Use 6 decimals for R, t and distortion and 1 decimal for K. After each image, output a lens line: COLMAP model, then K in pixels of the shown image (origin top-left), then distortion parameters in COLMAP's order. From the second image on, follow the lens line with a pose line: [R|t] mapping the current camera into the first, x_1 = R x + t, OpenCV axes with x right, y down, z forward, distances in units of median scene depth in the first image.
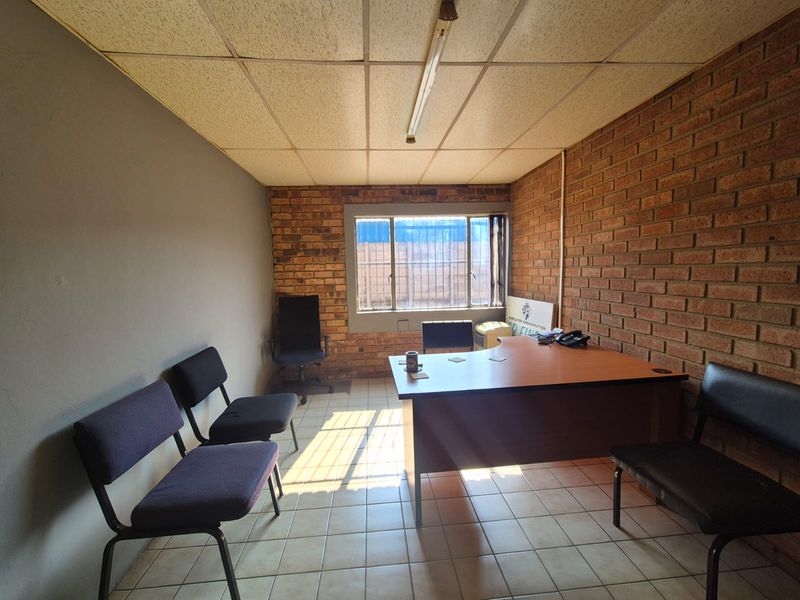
lens RADIAL K [[331.4, 0, 400.0], [0, 331.4, 300.0], [0, 0, 1]] dist [-0.000695, -0.000038]
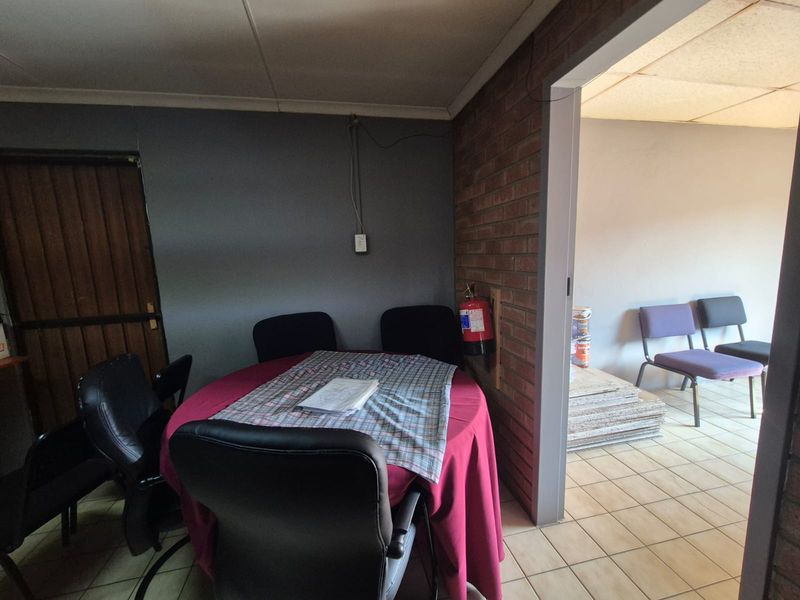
lens RADIAL K [[331.4, 0, 400.0], [0, 331.4, 300.0], [0, 0, 1]] dist [-0.000695, -0.000038]
pose [[0.132909, 0.163932, -0.977477, 0.949110], [-0.057750, 0.985832, 0.157481, 0.048092], [0.989444, 0.035519, 0.140493, -0.895847]]
